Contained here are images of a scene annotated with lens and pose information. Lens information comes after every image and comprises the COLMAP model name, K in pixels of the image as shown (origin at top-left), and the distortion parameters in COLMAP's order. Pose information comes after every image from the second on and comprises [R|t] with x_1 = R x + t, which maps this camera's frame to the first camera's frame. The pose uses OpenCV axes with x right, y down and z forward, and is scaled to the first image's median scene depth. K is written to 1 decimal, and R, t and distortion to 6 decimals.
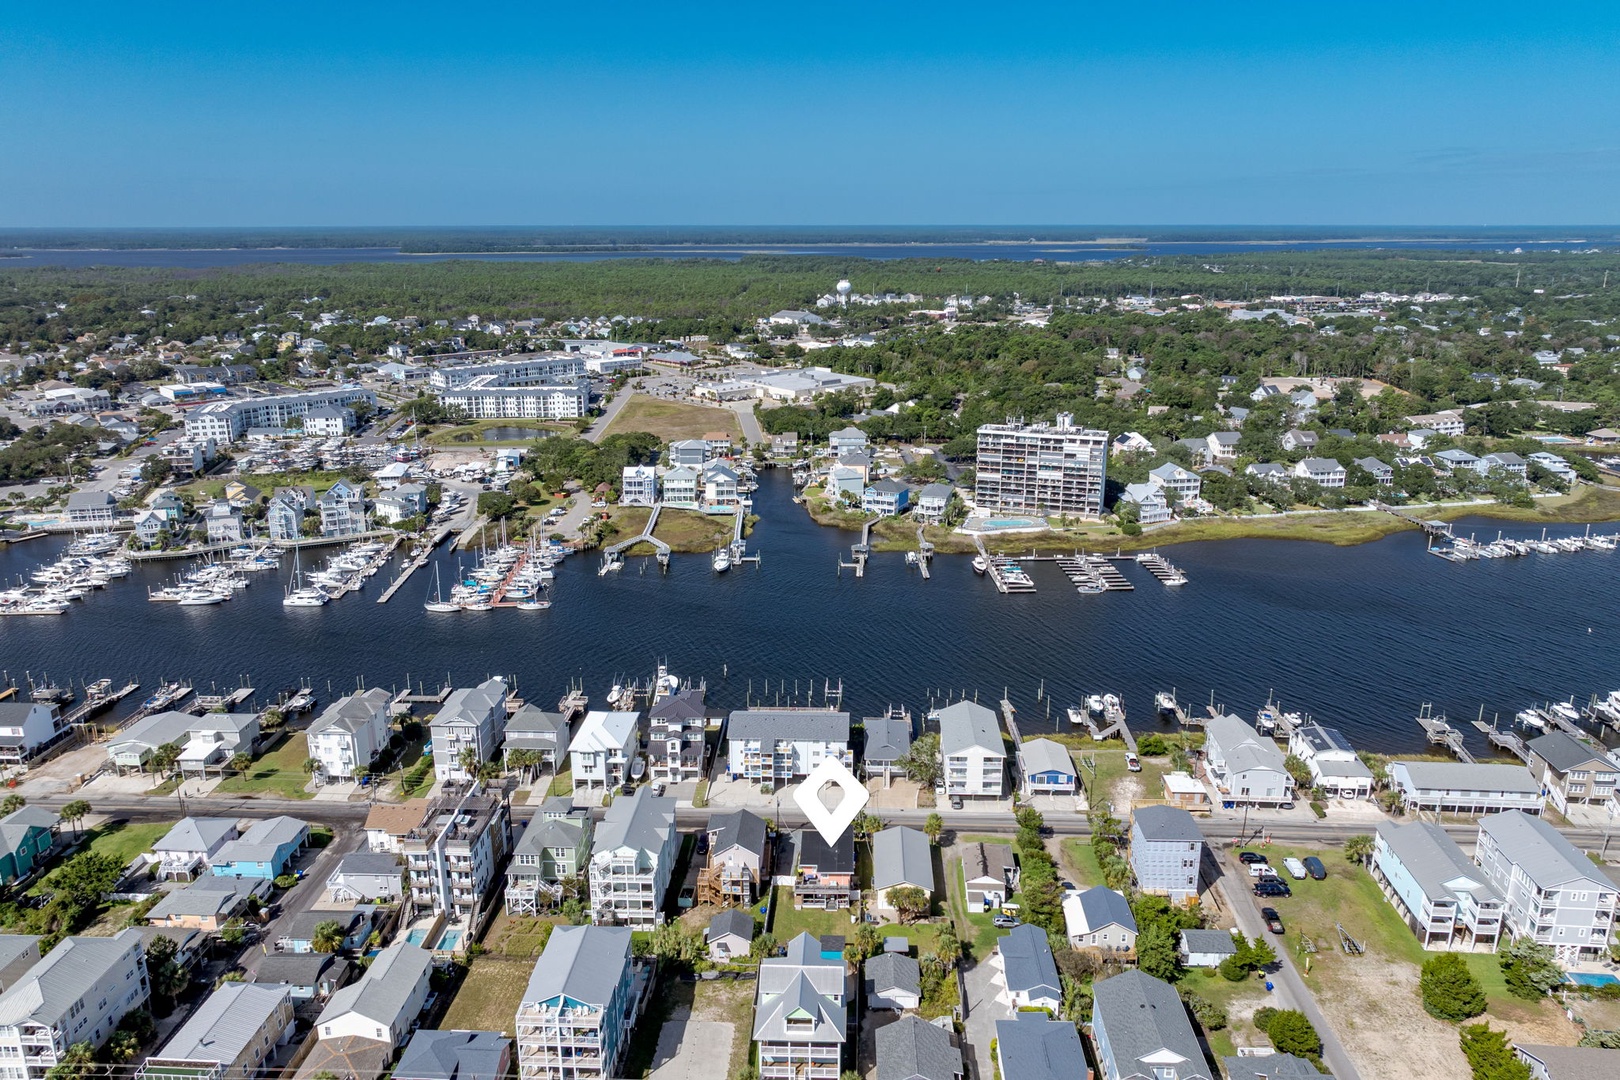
lens RADIAL K [[1121.2, 0, 816.1], [0, 1121.2, 534.6], [0, 0, 1]] dist [-0.009344, 0.003826]
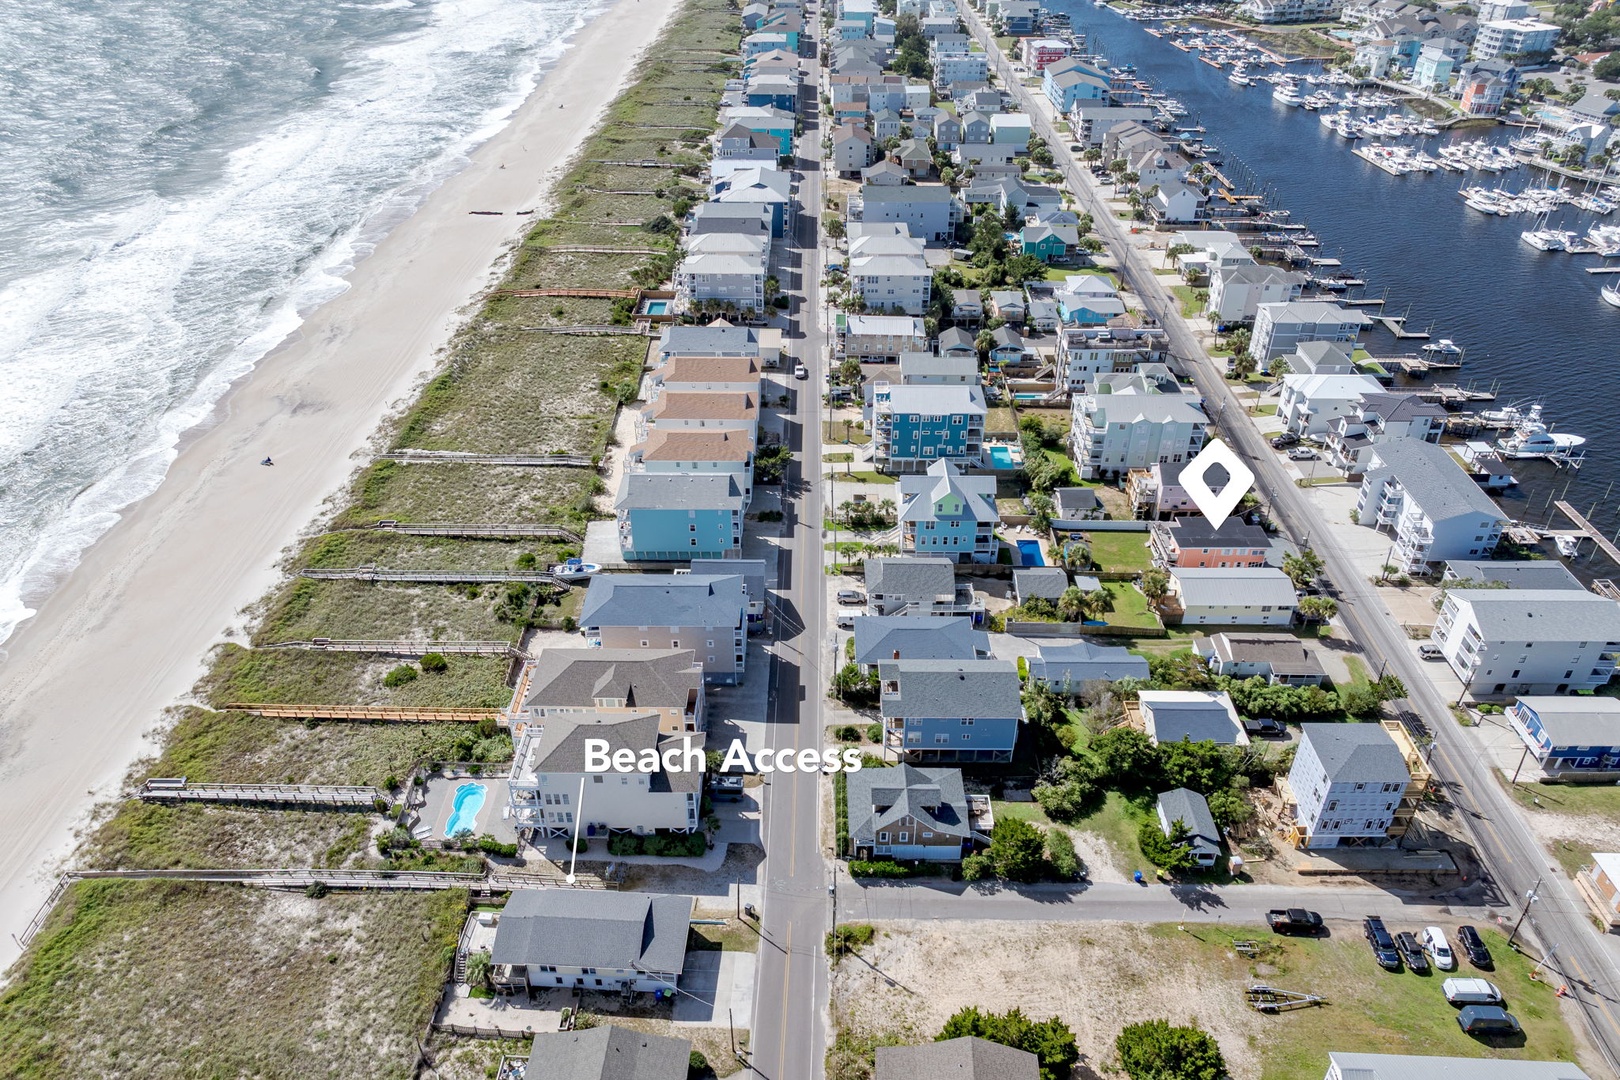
lens RADIAL K [[1121.2, 0, 819.9], [0, 1121.2, 557.5], [0, 0, 1]] dist [-0.009344, 0.003826]
pose [[0.041960, 0.569481, -0.820933, 0.358073], [-0.273823, 0.796751, 0.538710, -0.056051], [0.960864, 0.202186, 0.189369, 0.226553]]
